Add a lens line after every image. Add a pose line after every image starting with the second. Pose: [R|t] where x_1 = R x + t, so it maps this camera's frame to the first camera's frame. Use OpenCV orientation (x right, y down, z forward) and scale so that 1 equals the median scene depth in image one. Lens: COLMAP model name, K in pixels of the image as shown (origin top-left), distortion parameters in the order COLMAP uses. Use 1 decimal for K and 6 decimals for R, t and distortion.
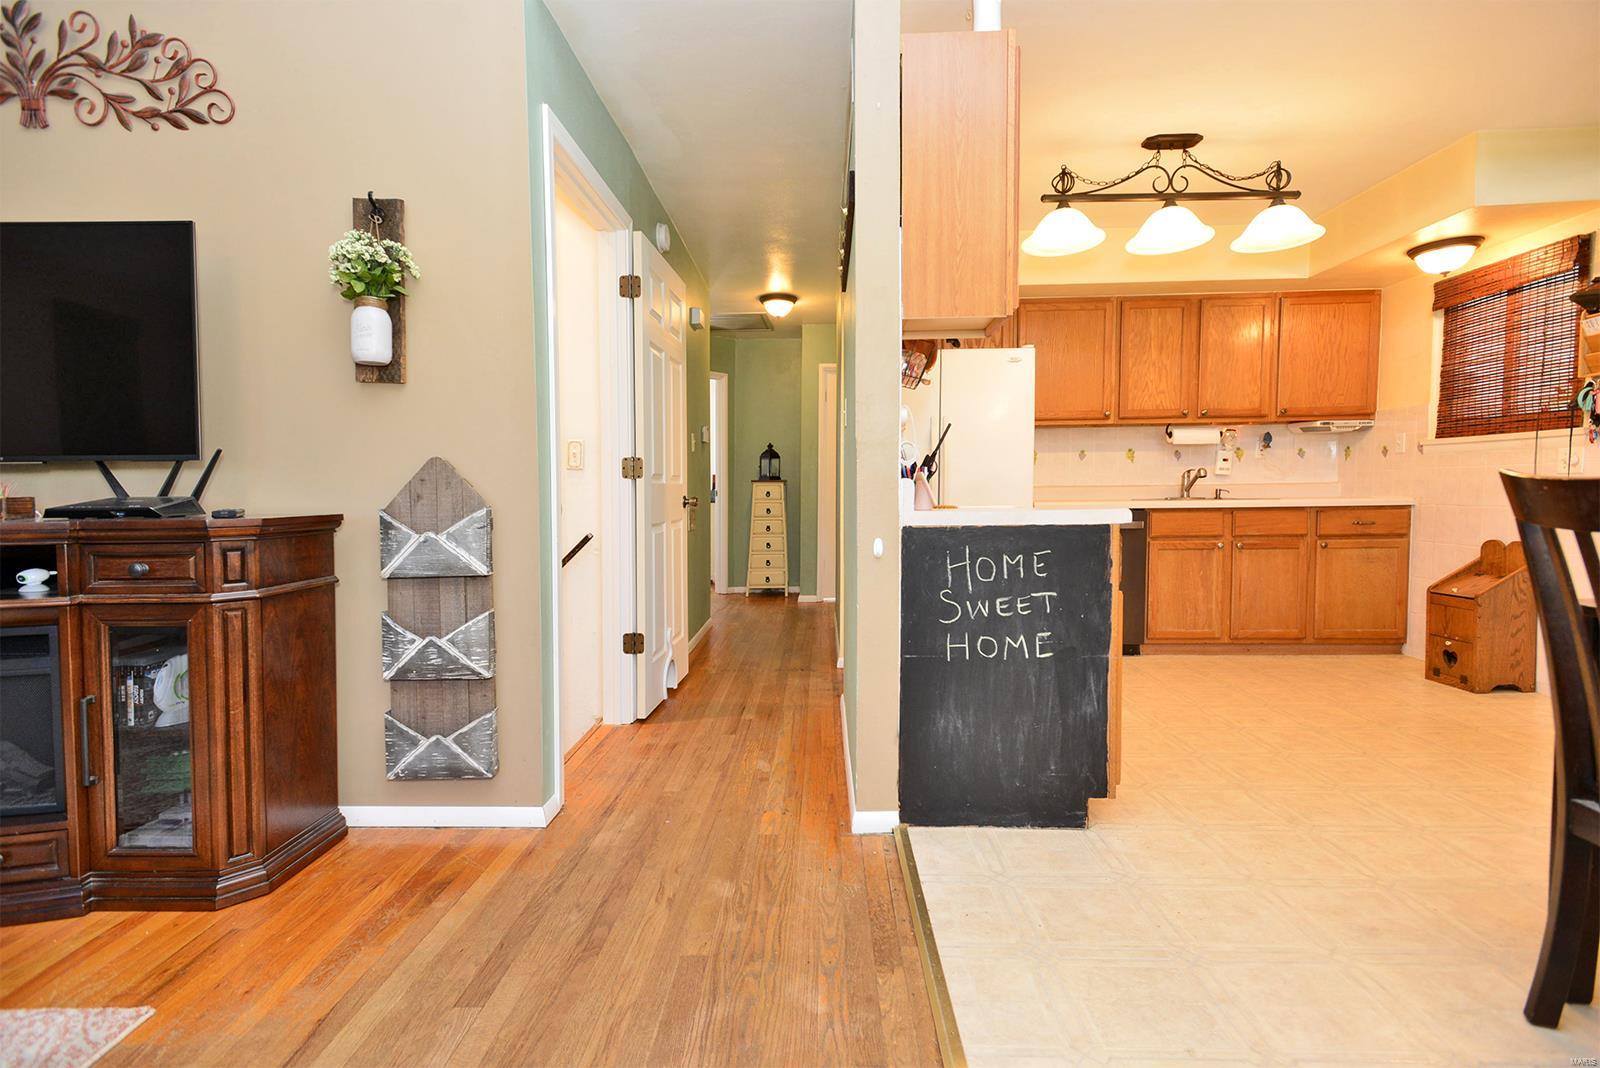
lens RADIAL K [[746.4, 0, 793.7], [0, 746.4, 539.1], [0, 0, 1]] dist [0.010042, -0.002011]
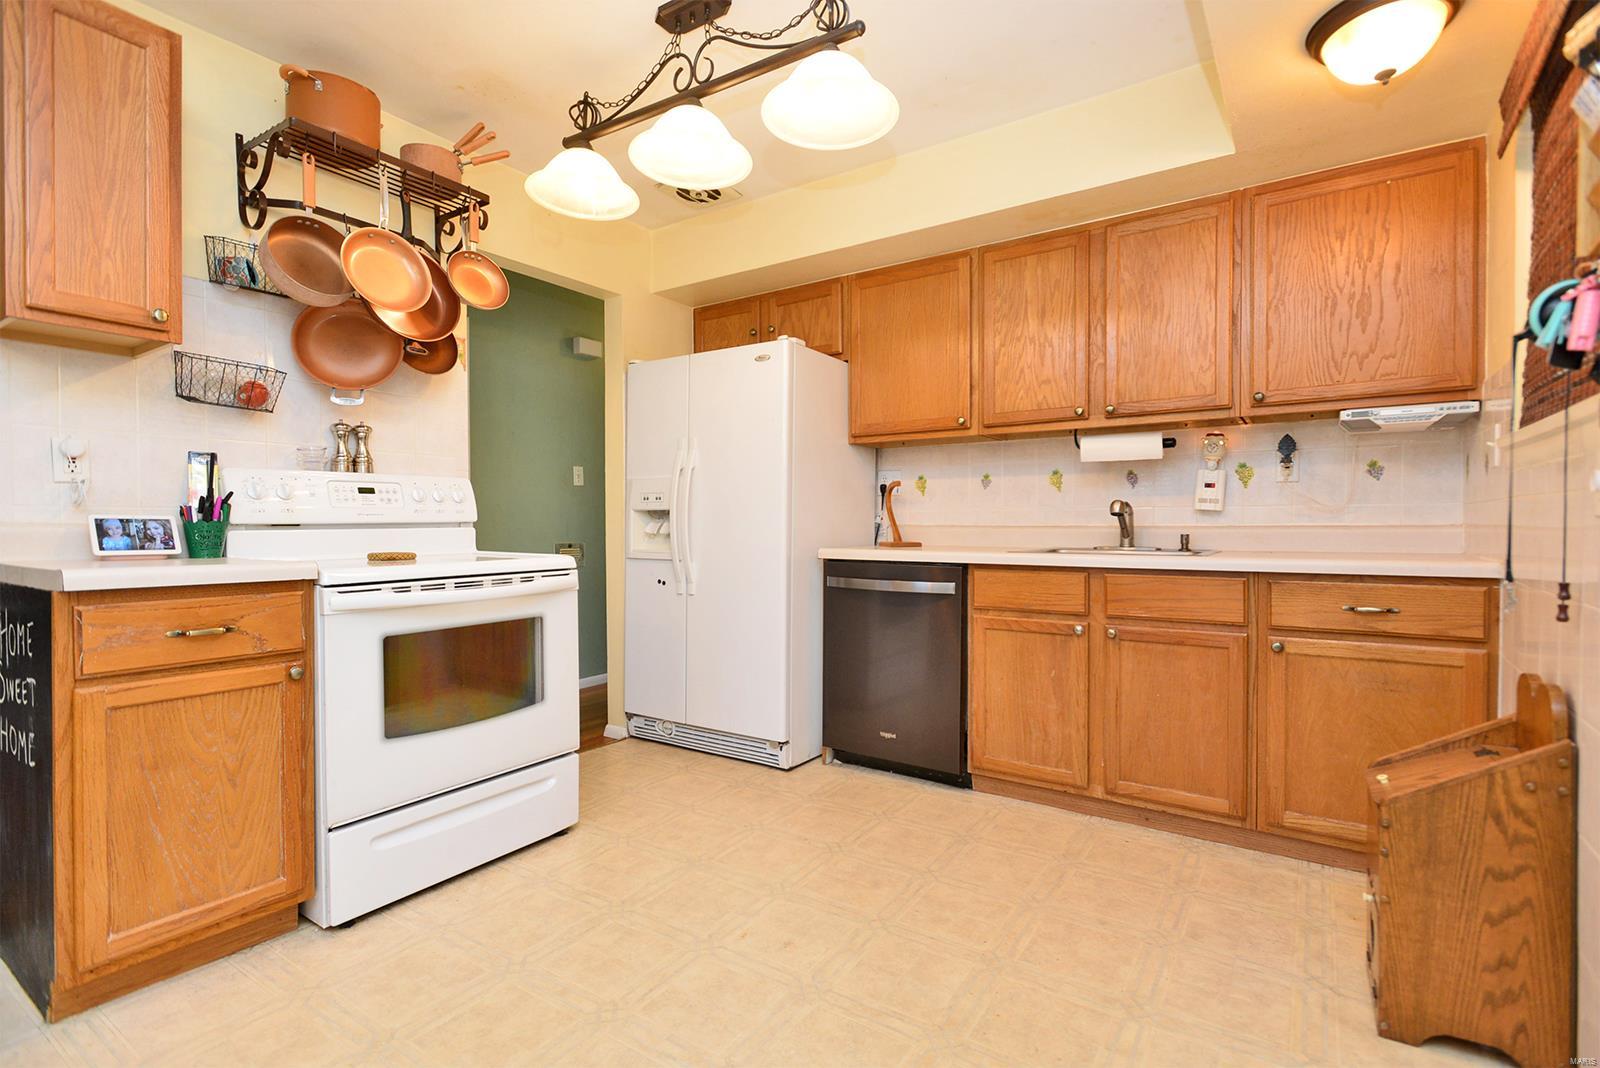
lens RADIAL K [[746.4, 0, 801.2], [0, 746.4, 533.4], [0, 0, 1]] dist [0.010042, -0.002011]
pose [[0.855739, 0.017972, -0.517096, 0.846834], [-0.041783, 0.998533, -0.034441, -0.047613], [0.515719, 0.051078, 0.855234, 0.460936]]
